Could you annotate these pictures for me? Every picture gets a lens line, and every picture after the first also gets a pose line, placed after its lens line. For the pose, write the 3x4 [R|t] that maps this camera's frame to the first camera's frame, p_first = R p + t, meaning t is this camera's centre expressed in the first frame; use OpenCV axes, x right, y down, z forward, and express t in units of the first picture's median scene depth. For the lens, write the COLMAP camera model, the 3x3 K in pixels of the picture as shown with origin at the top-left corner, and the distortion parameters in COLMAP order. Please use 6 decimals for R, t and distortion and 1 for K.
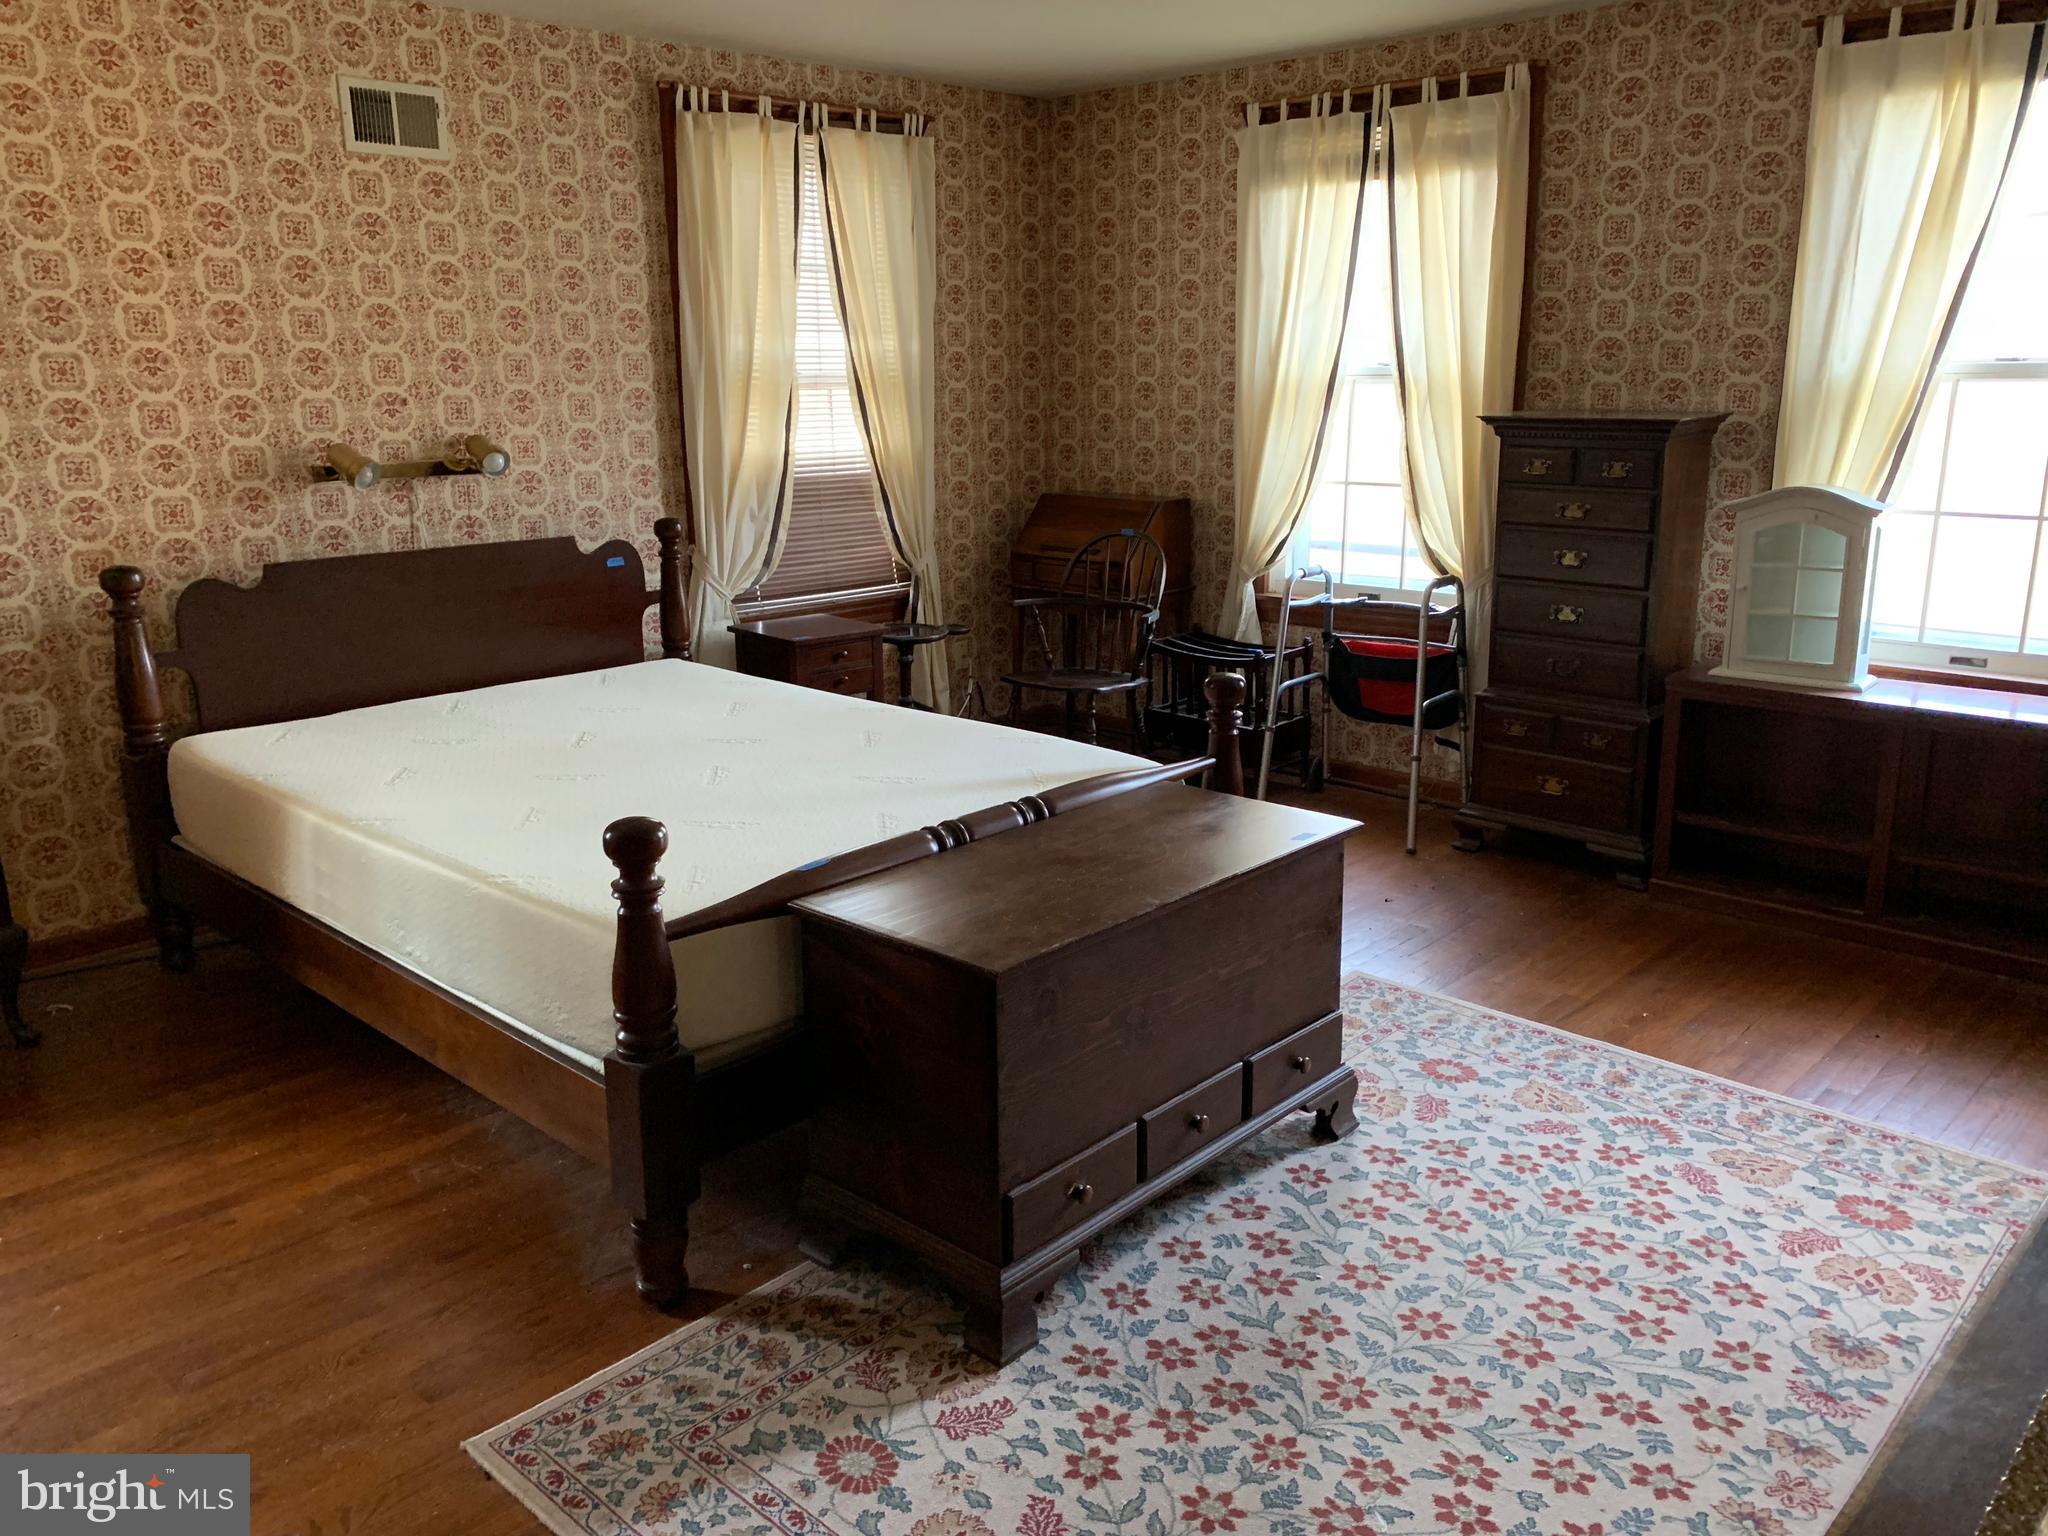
lens RADIAL K [[1563.7, 0, 1028.7], [0, 1563.7, 765.4], [0, 0, 1]] dist [0.012729, 0.000776]
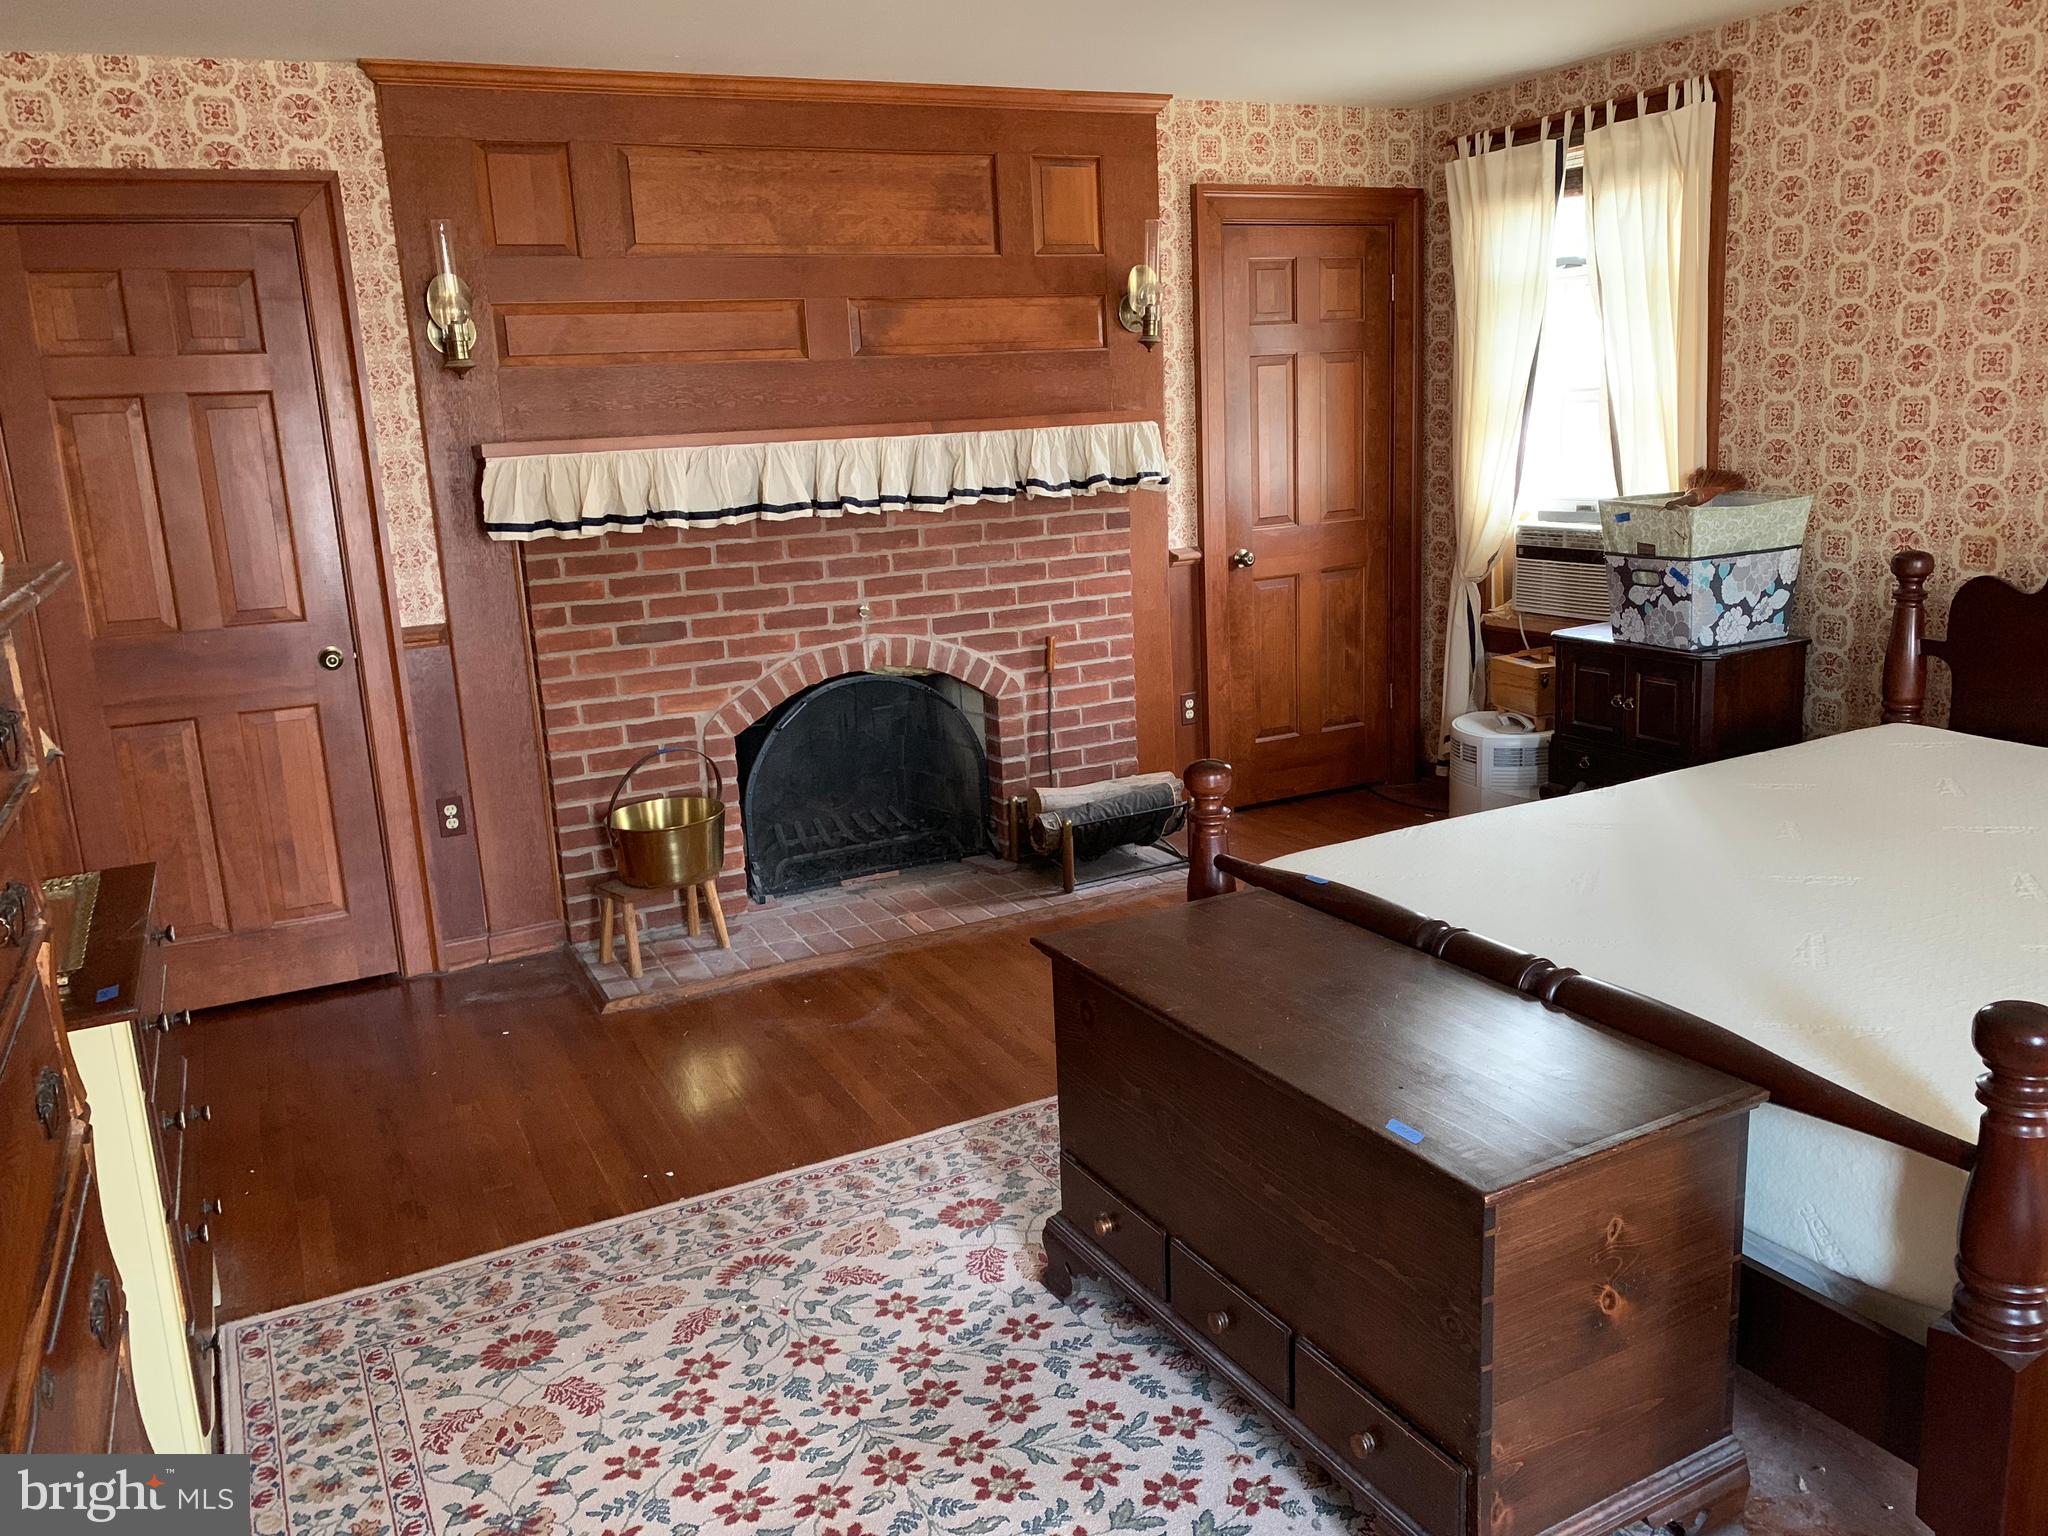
lens RADIAL K [[1563.7, 0, 1030.9], [0, 1563.7, 763.2], [0, 0, 1]] dist [0.012729, 0.000776]
pose [[-0.318372, 0.240365, -0.916986, 0.974537], [-0.187709, 0.932182, 0.309519, -0.335543], [0.929196, 0.270669, -0.251662, 1.209157]]
